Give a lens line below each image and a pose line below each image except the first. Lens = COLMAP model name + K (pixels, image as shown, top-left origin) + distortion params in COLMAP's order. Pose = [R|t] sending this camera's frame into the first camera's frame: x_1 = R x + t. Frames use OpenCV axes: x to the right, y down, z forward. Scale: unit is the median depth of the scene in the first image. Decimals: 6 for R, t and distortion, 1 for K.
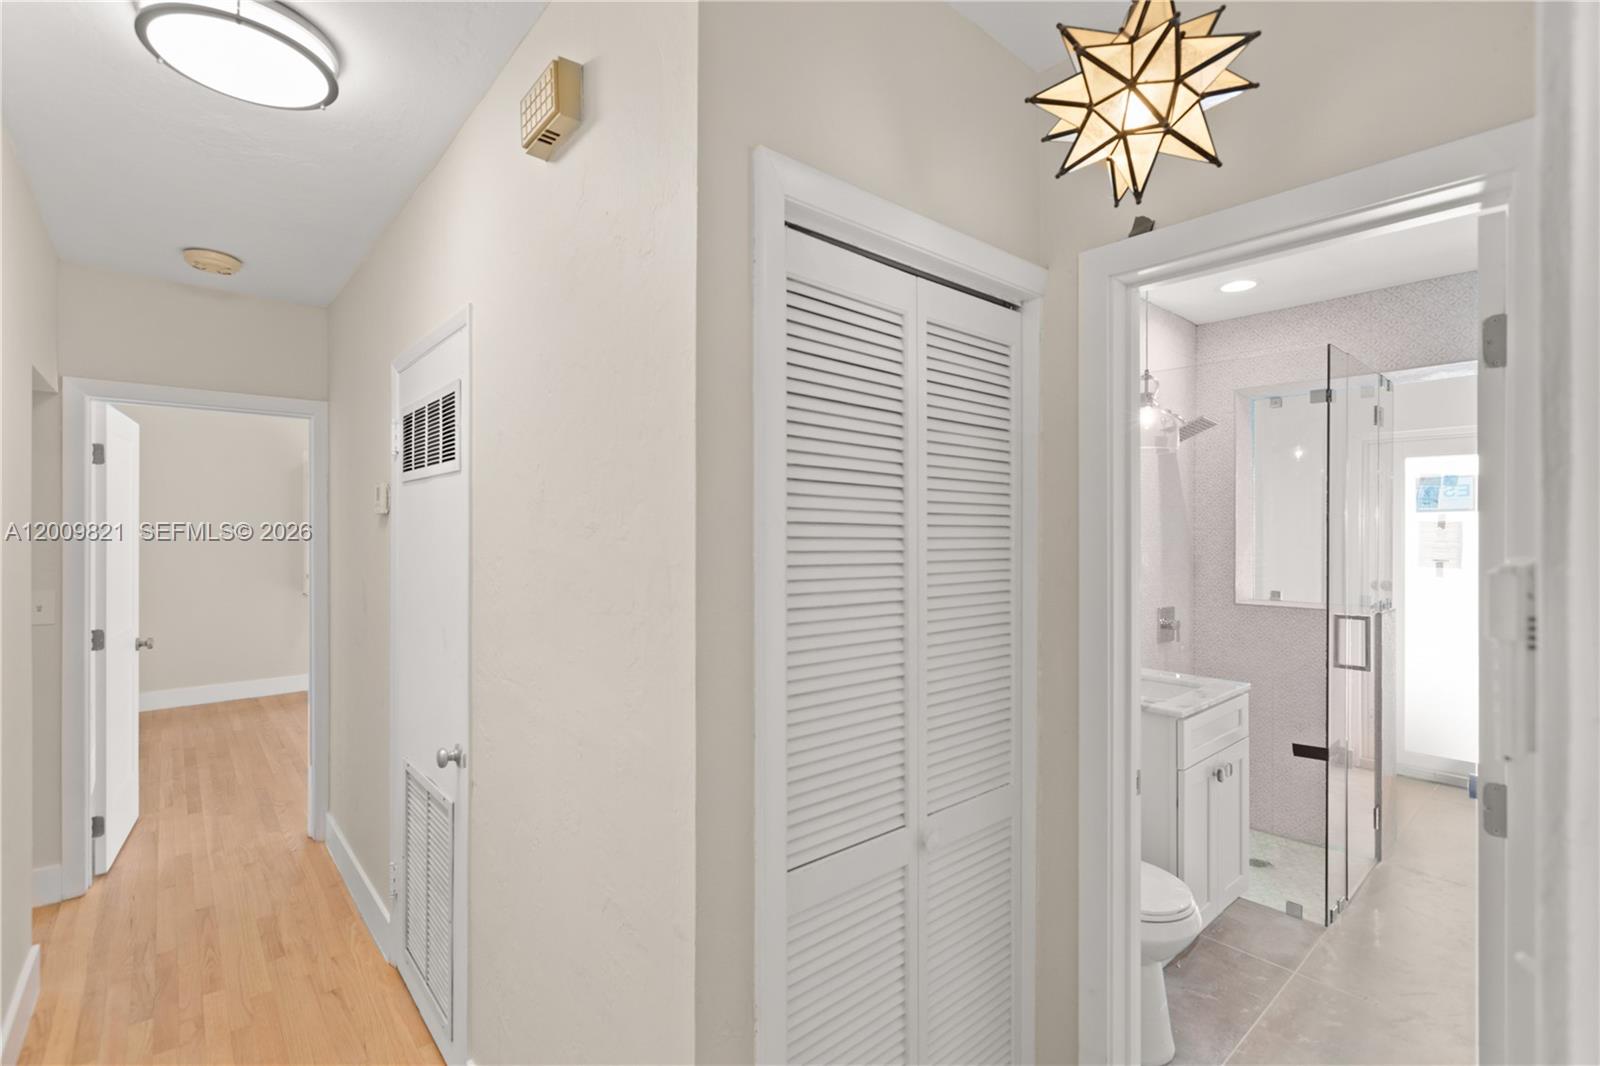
lens RADIAL K [[716.6, 0, 808.2], [0, 716.6, 516.8], [0, 0, 1]] dist [0.006779, -0.002004]
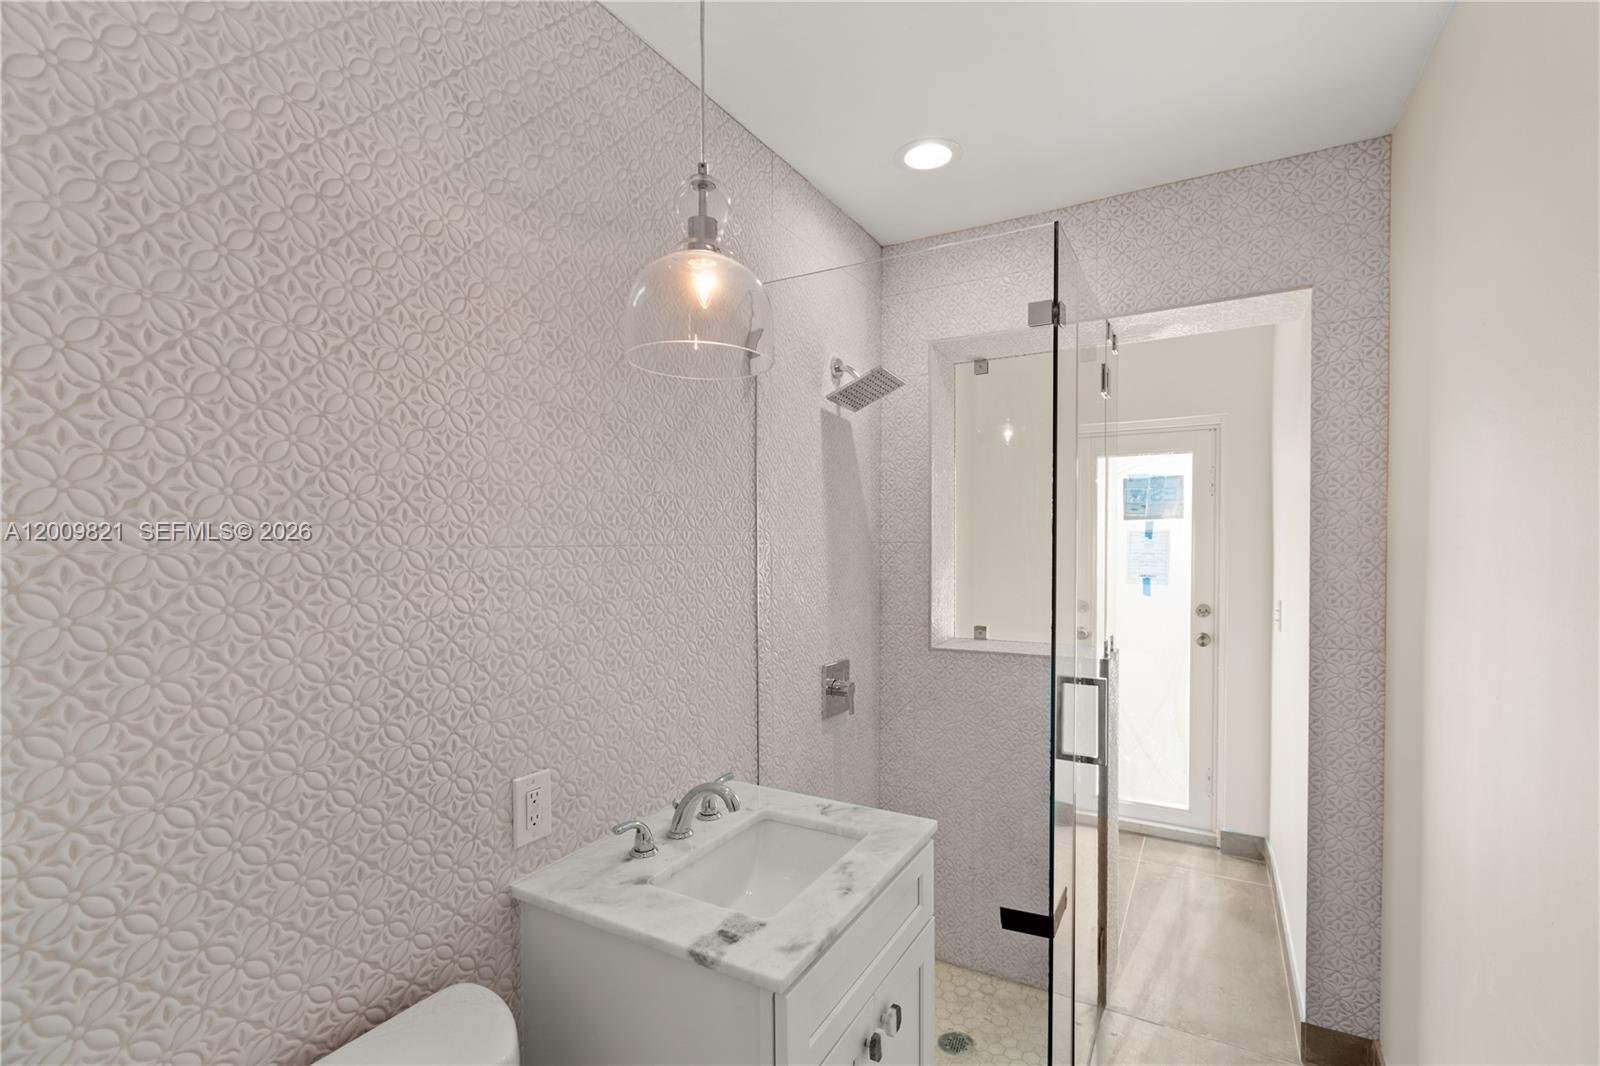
lens RADIAL K [[716.6, 0, 806.8], [0, 716.6, 540.7], [0, 0, 1]] dist [0.006779, -0.002004]
pose [[0.945147, -0.007695, 0.326554, 0.263016], [0.002436, 0.999861, 0.016511, 0.004289], [-0.326636, -0.014809, 0.945034, 0.394742]]
